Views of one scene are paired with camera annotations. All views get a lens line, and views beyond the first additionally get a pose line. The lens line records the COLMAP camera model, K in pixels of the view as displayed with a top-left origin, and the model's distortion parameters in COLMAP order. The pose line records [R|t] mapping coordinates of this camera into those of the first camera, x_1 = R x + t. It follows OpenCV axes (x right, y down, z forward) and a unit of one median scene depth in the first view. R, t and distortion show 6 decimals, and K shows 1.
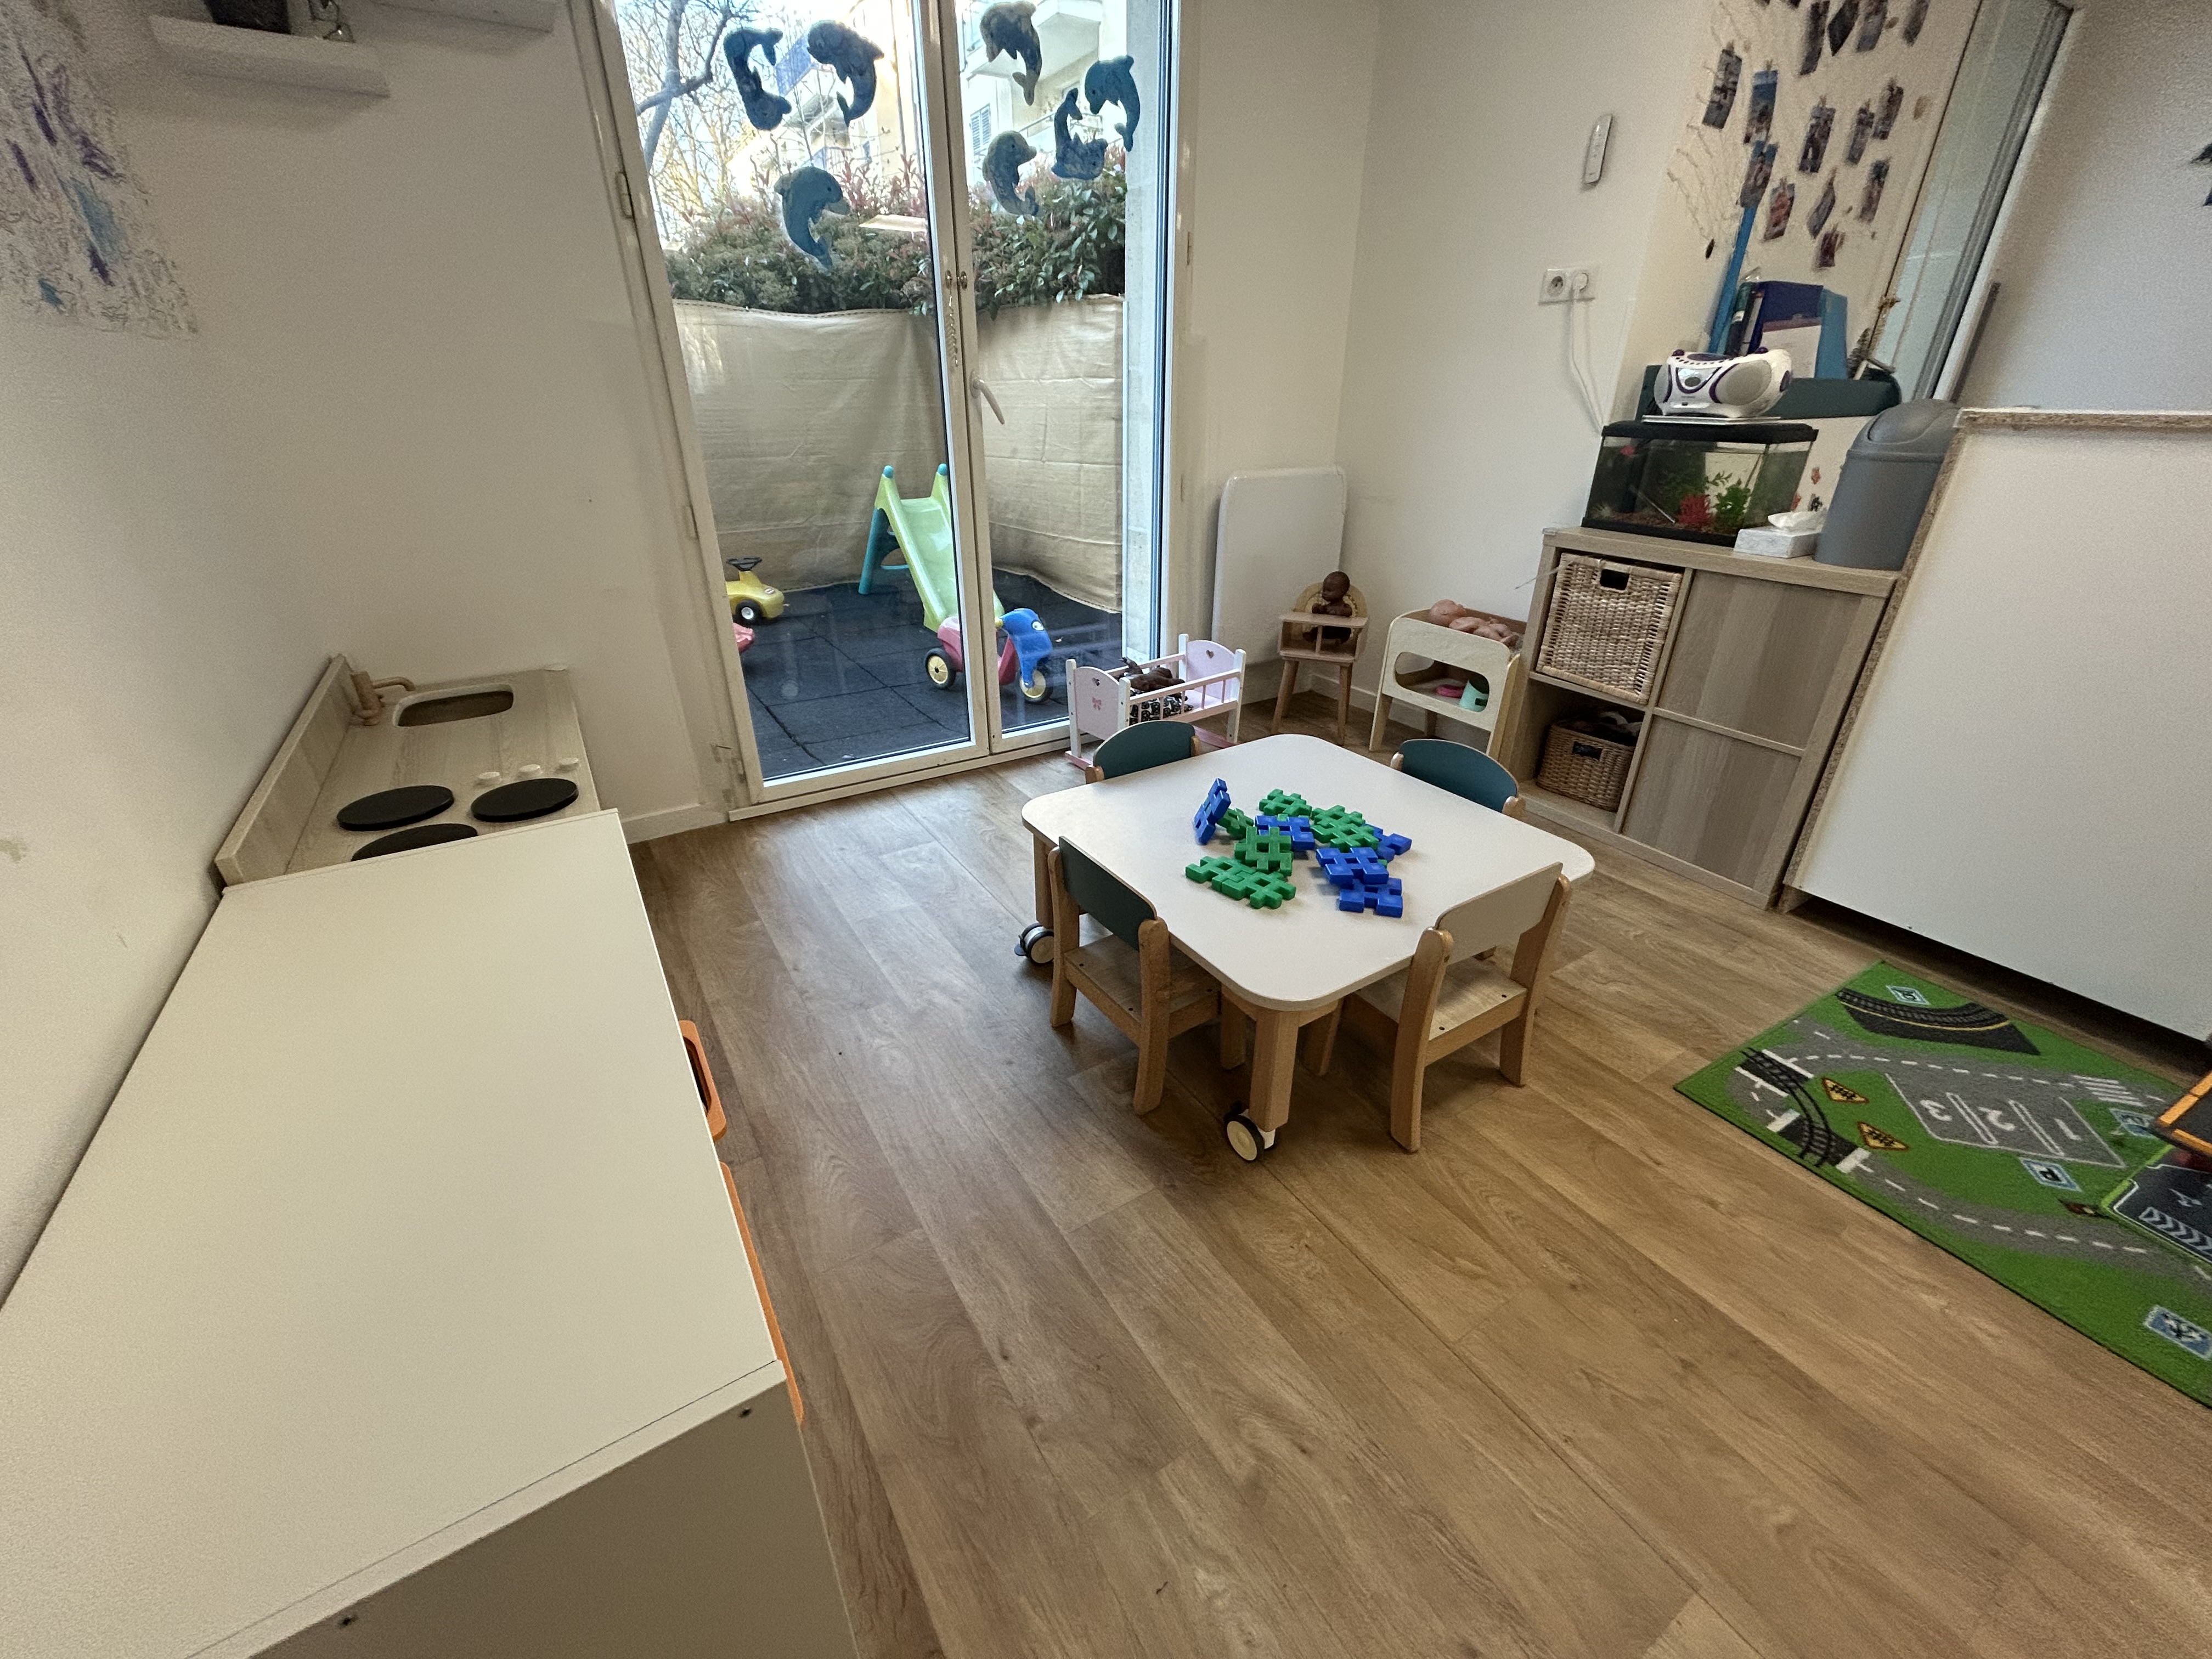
lens RADIAL K [[901.5, 0, 1099.8], [0, 901.5, 827.8], [0, 0, 1]] dist [0.003979, 0.000398]
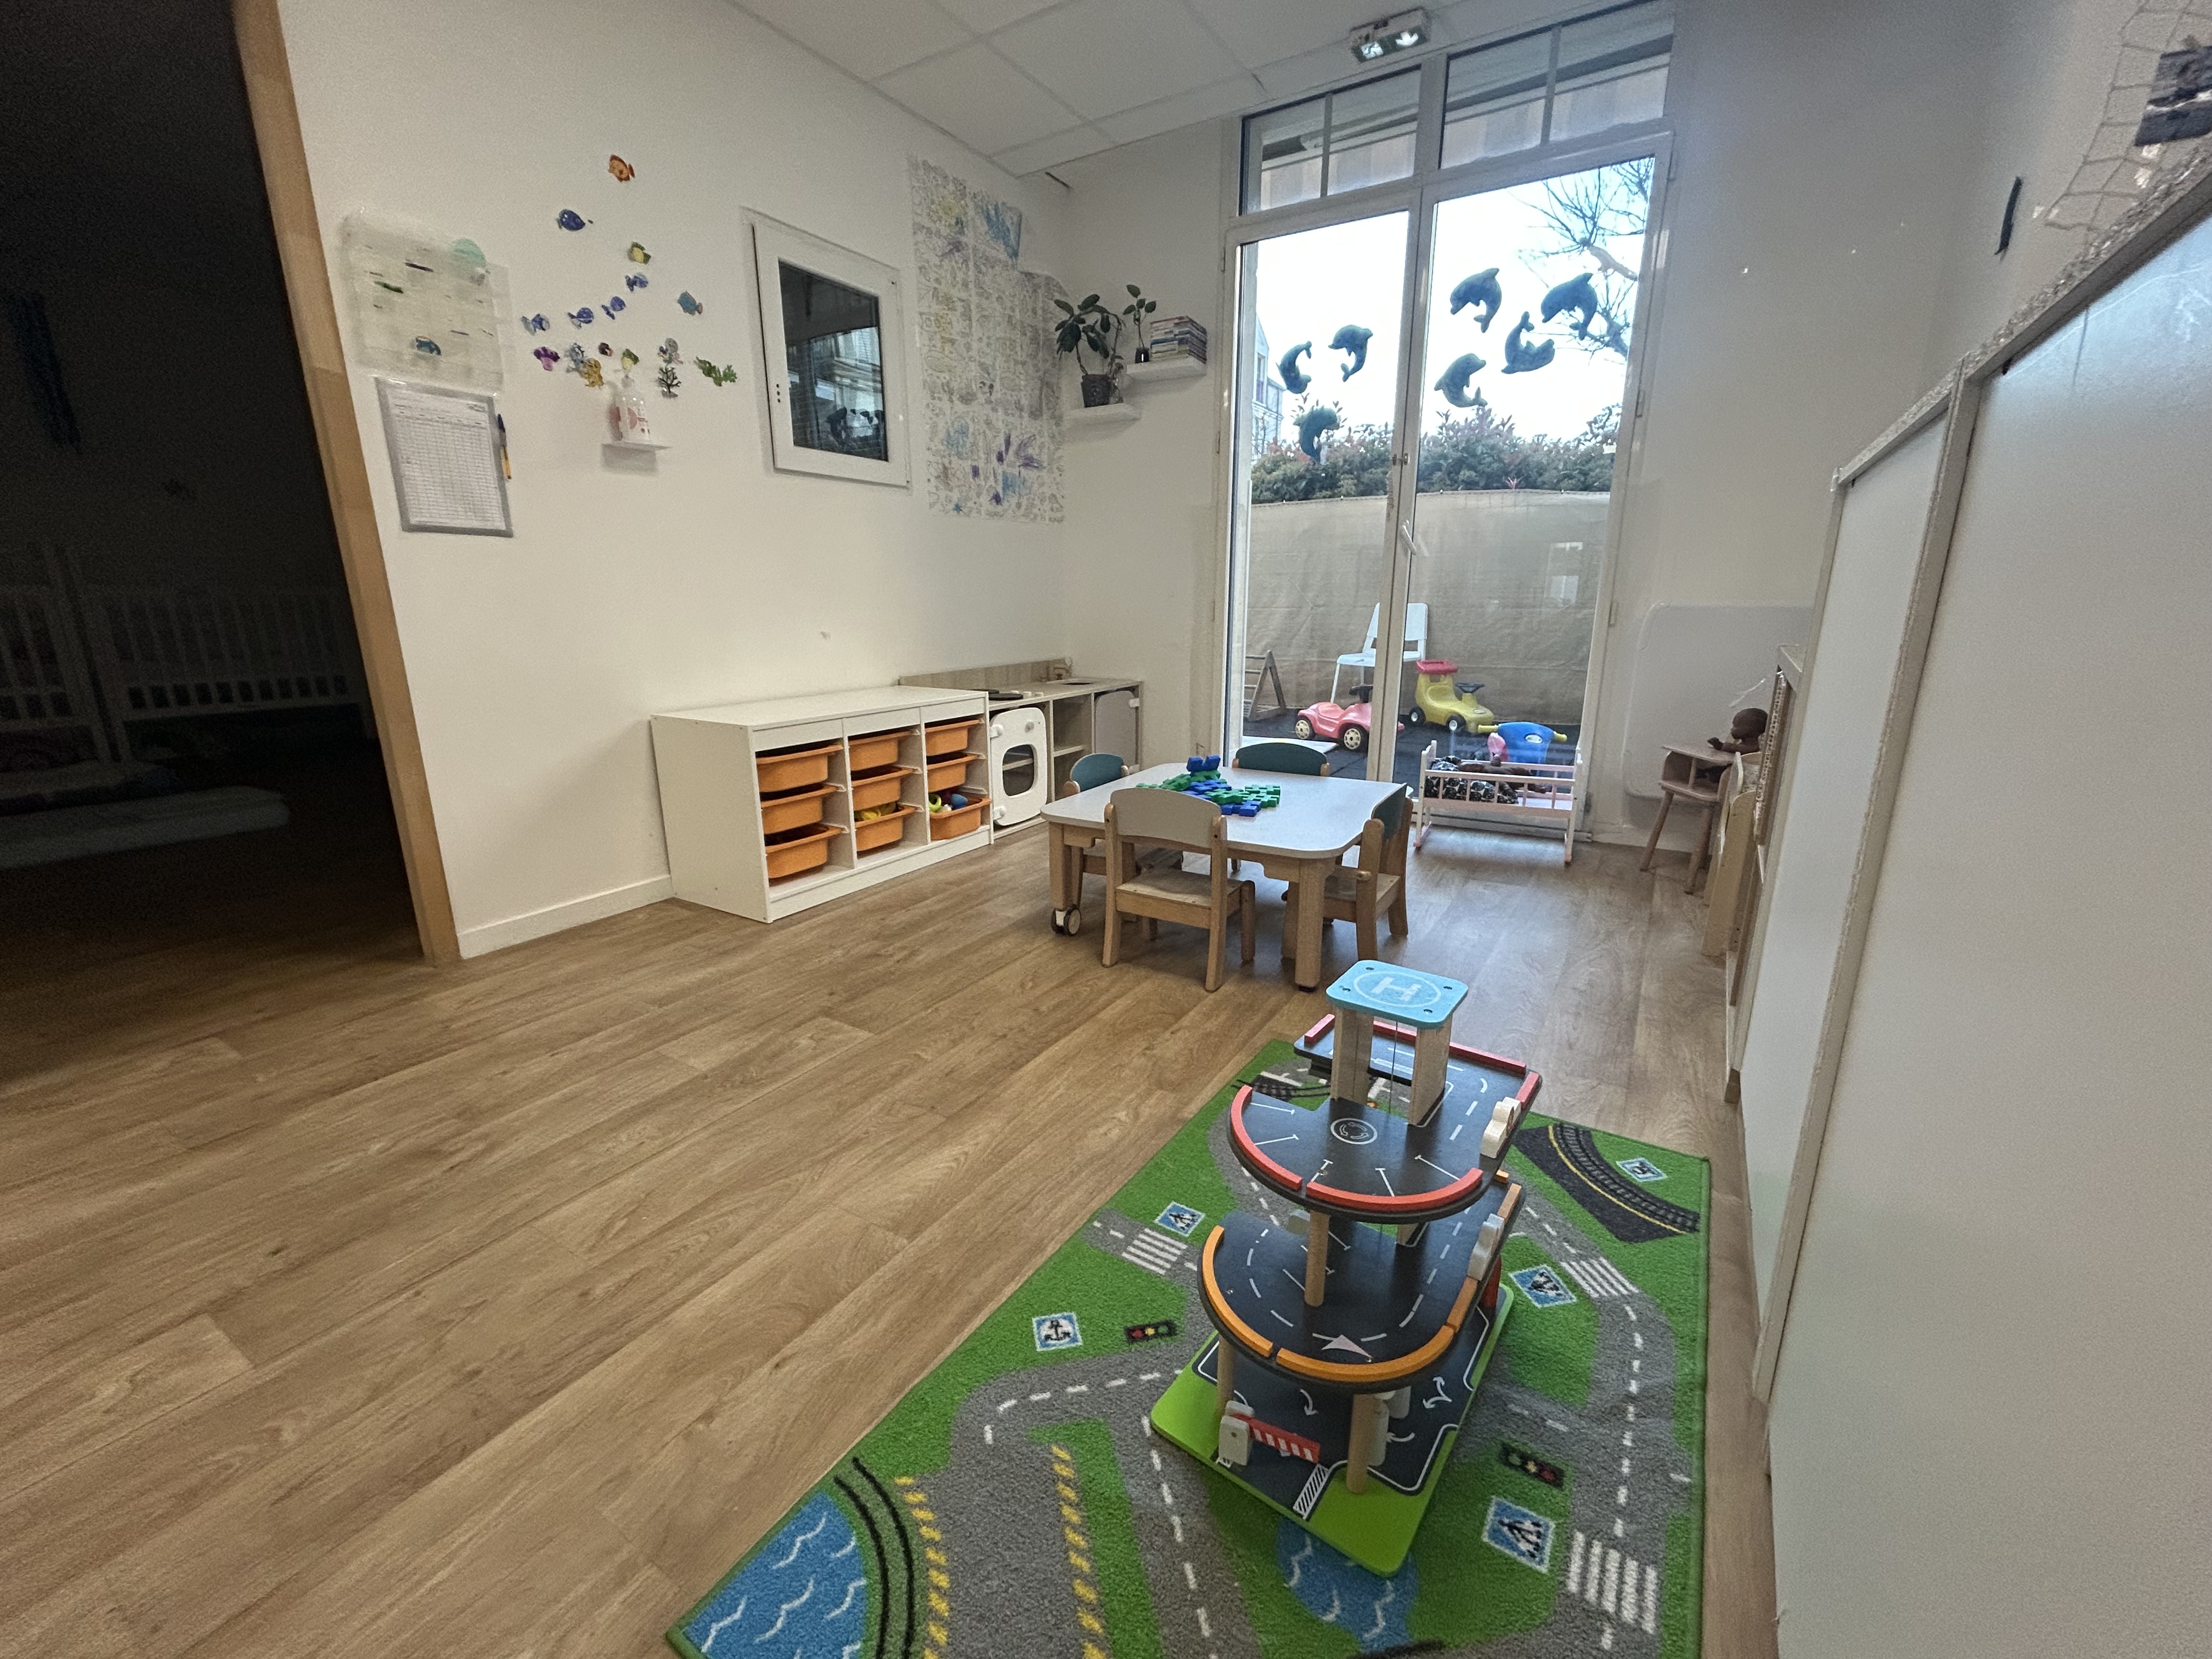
lens RADIAL K [[901.5, 0, 1101.1], [0, 901.5, 830.4], [0, 0, 1]] dist [0.003979, 0.000398]
pose [[0.439832, 0.235362, -0.866690, 0.823791], [-0.394043, 0.917771, 0.049262, 0.037378], [0.807018, 0.319846, 0.496408, 0.079525]]
